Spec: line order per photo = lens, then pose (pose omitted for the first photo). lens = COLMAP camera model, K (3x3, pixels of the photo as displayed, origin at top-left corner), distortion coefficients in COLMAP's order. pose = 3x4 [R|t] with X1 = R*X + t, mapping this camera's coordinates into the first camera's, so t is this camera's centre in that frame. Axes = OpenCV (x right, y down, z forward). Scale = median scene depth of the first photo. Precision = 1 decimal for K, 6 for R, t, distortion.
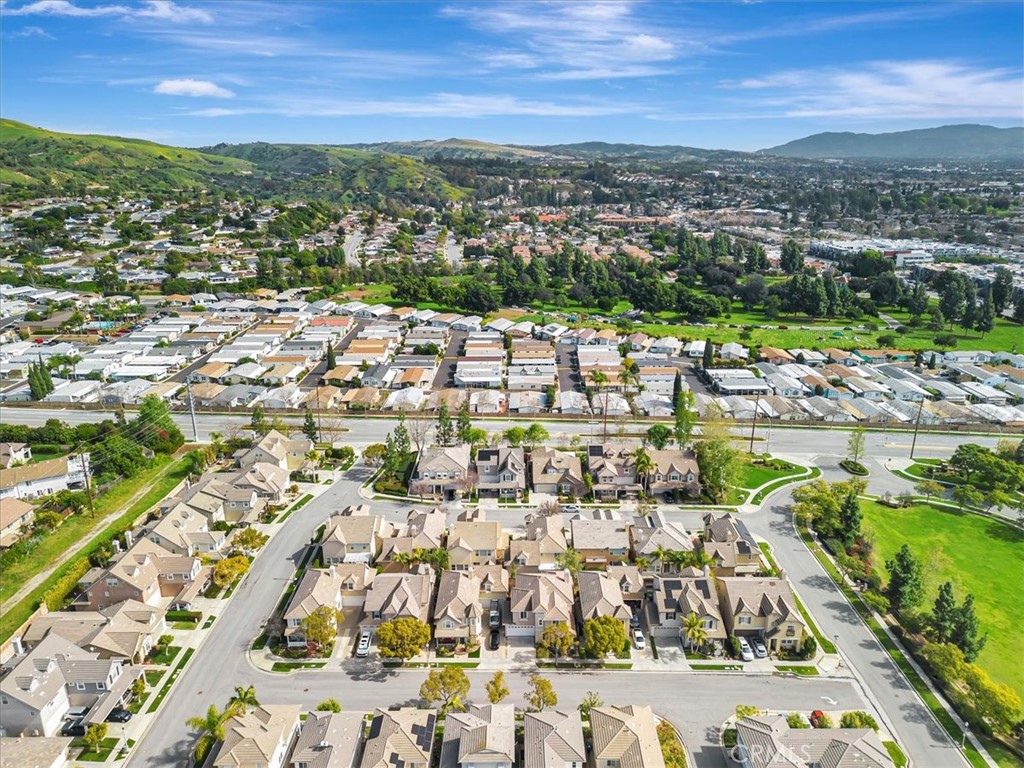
lens RADIAL K [[715.7, 0, 512.0], [0, 715.7, 384.0], [0, 0, 1]] dist [0.086166, -0.082097]
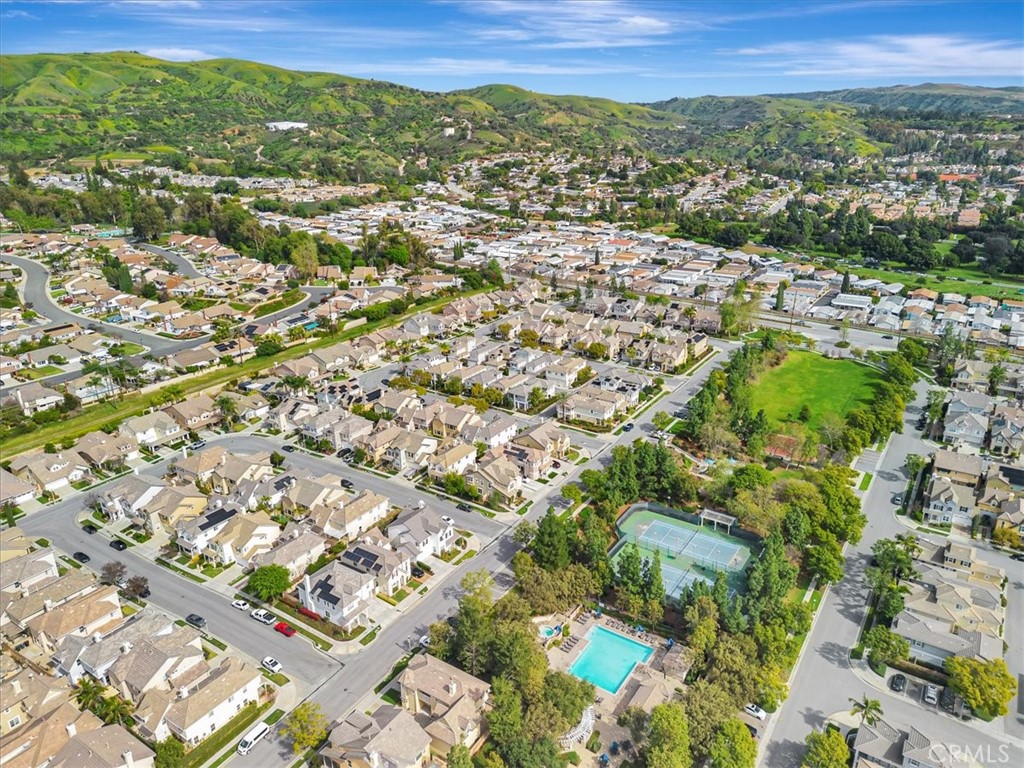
lens RADIAL K [[715.7, 0, 512.0], [0, 715.7, 384.0], [0, 0, 1]] dist [0.086166, -0.082097]
pose [[0.834680, 0.191240, -0.516465, 0.573049], [-0.158604, 0.981515, 0.107116, 0.117356], [0.527403, -0.007494, 0.849582, -0.616330]]
